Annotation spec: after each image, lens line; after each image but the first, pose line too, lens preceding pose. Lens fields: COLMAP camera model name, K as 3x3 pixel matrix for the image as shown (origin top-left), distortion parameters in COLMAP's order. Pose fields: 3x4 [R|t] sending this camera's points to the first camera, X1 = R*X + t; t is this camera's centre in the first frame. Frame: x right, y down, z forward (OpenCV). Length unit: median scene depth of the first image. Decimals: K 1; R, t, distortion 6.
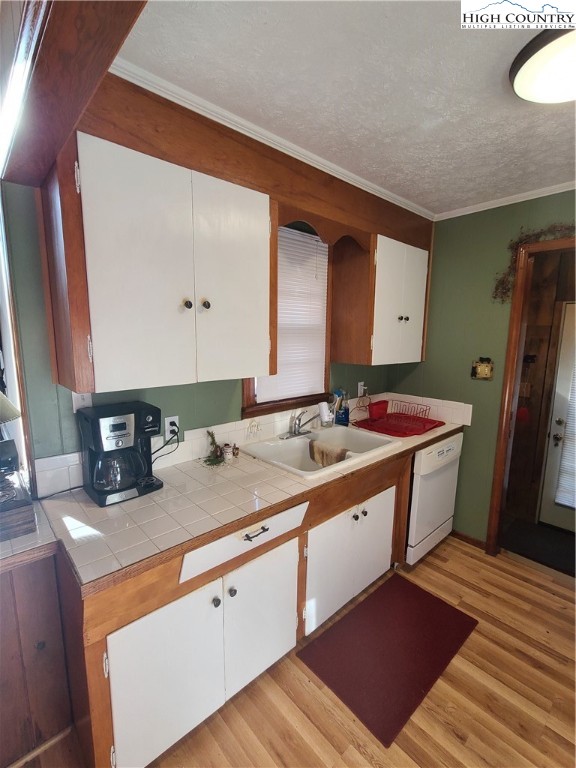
lens RADIAL K [[358.8, 0, 285.0], [0, 358.8, 385.1], [0, 0, 1]] dist [-0.001782, -0.000205]
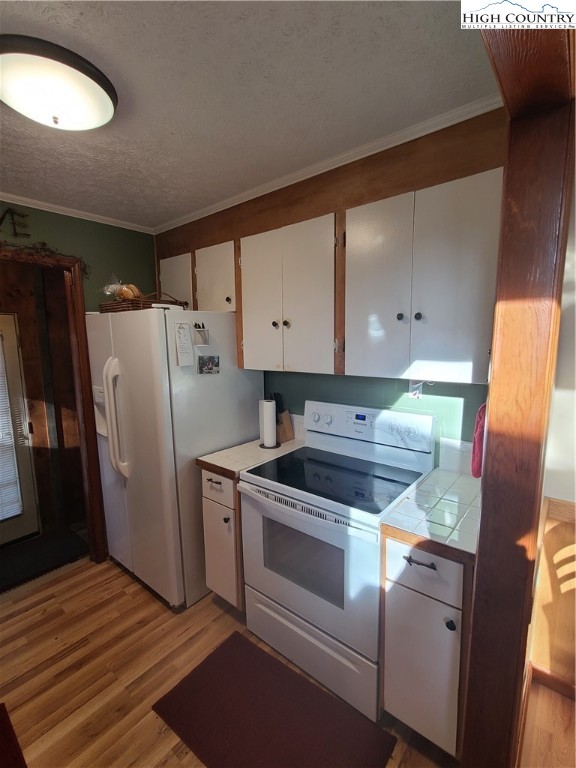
lens RADIAL K [[351.6, 0, 285.0], [0, 351.6, 386.1], [0, 0, 1]] dist [-0.001381, -0.000538]
pose [[-0.147021, -0.138071, 0.979450, -0.217925], [0.160264, 0.973801, 0.161331, -0.058836], [-0.976064, 0.180689, -0.121041, 0.326221]]
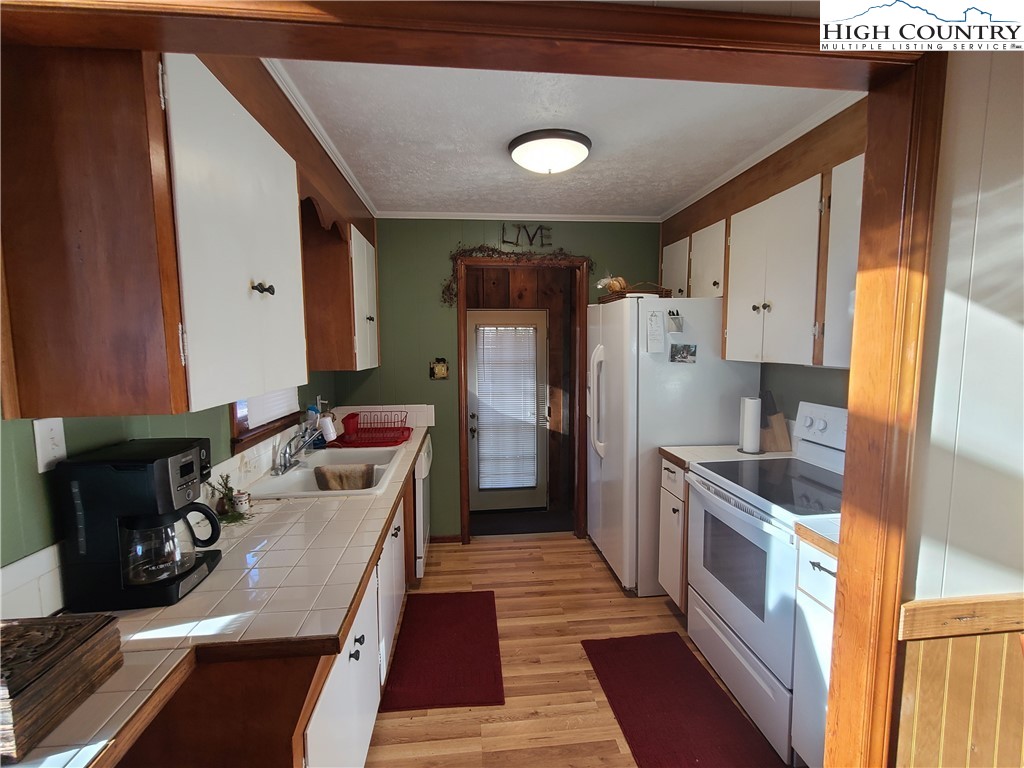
lens RADIAL K [[478.5, 0, 521.2], [0, 478.5, 385.6], [0, 0, 1]] dist [-0.001782, -0.000205]
pose [[0.576569, -0.084272, 0.812691, -0.528147], [0.134600, 0.990873, 0.007255, 0.029407], [-0.805886, 0.105205, 0.582649, 0.002648]]
